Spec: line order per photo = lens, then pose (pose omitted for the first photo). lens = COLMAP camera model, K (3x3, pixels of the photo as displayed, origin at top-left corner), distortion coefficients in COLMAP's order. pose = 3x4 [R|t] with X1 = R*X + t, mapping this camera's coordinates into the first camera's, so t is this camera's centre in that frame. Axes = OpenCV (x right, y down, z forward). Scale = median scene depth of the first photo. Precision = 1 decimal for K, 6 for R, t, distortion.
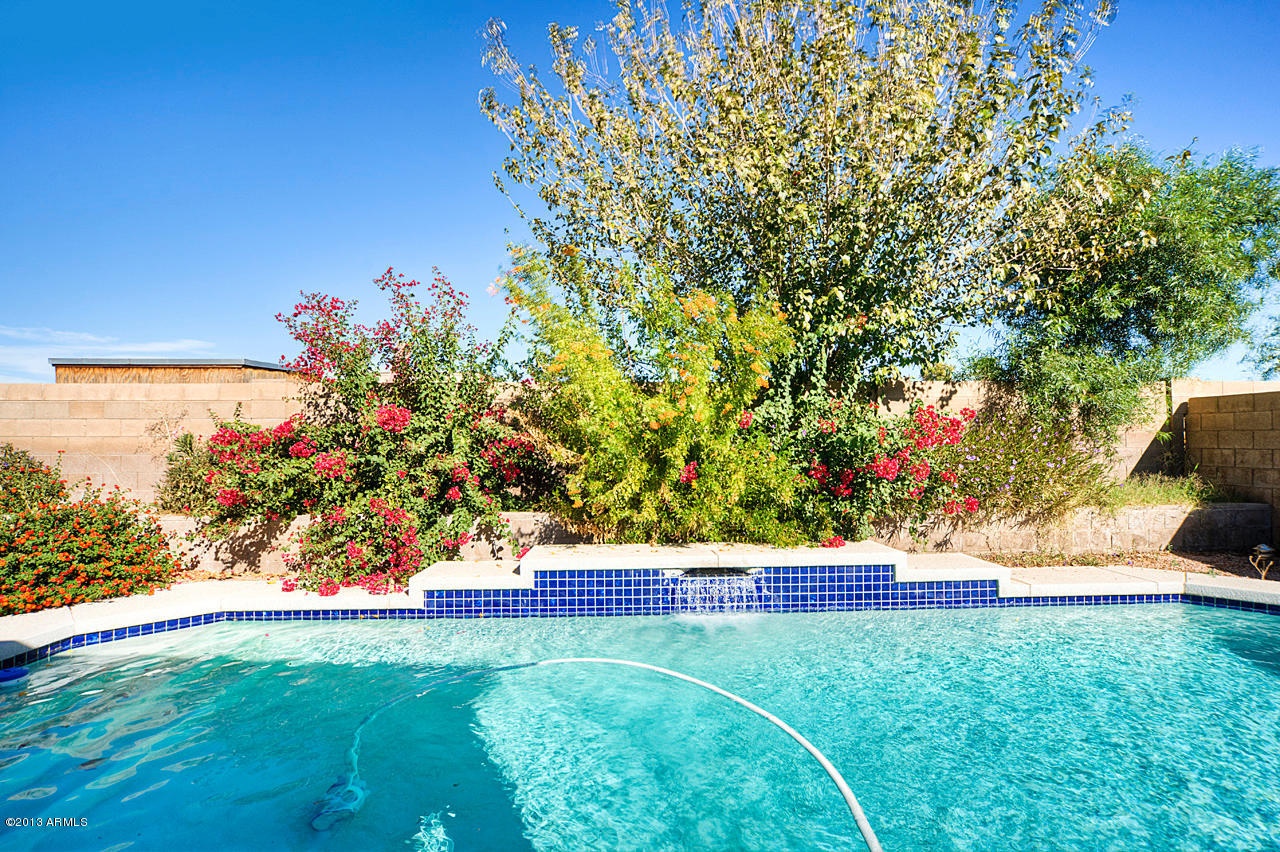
lens RADIAL K [[608.9, 0, 643.4], [0, 608.9, 429.3], [0, 0, 1]] dist [-0.014872, 0.002390]
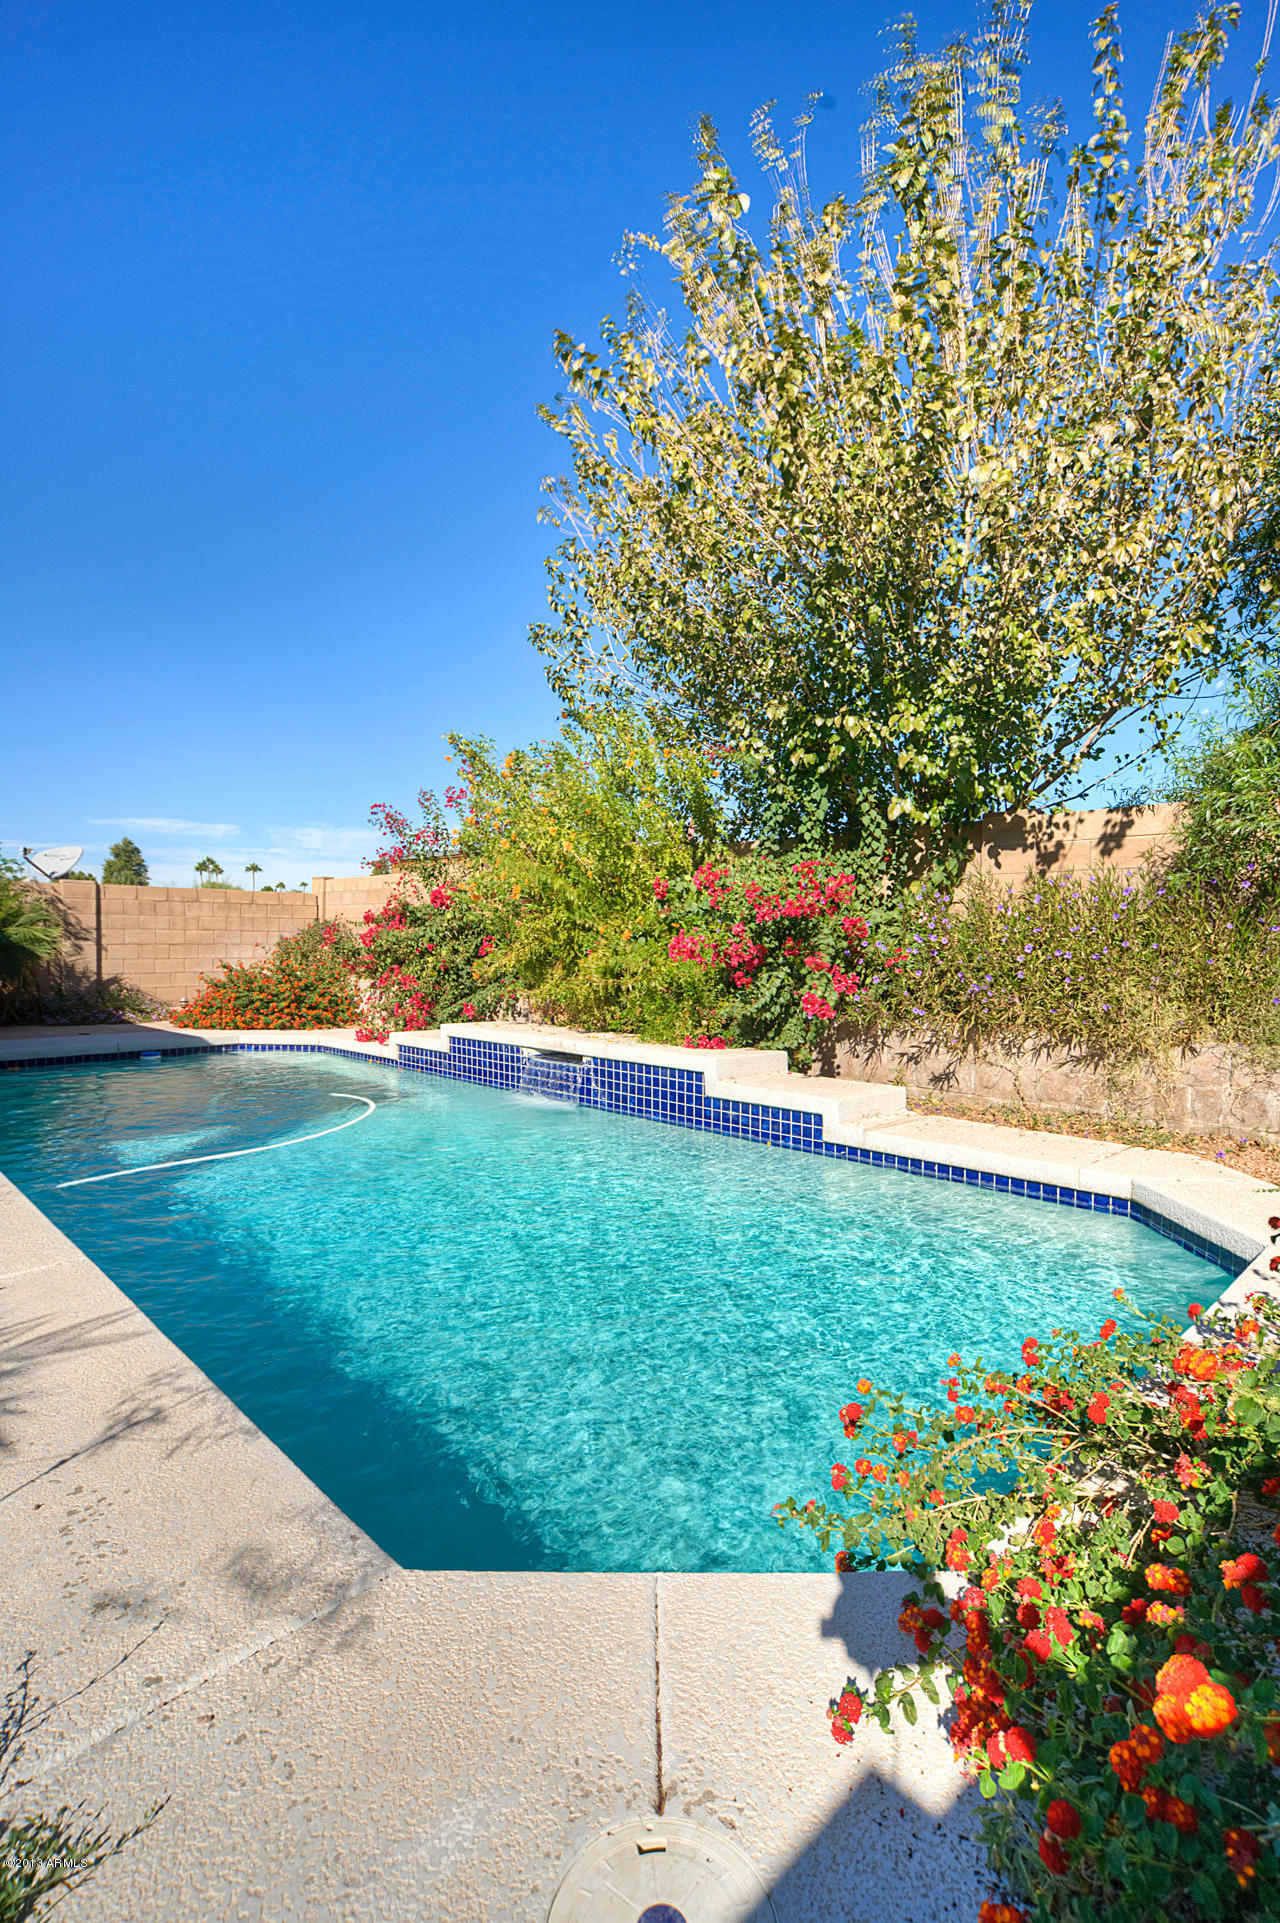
lens RADIAL K [[914.7, 0, 639.9], [0, 914.7, 952.2], [0, 0, 1]] dist [-0.014872, 0.002390]
pose [[0.644397, 0.012207, -0.764594, 1.221630], [0.003969, 0.999806, 0.019307, 0.050438], [0.764681, -0.015476, 0.644224, 0.204375]]
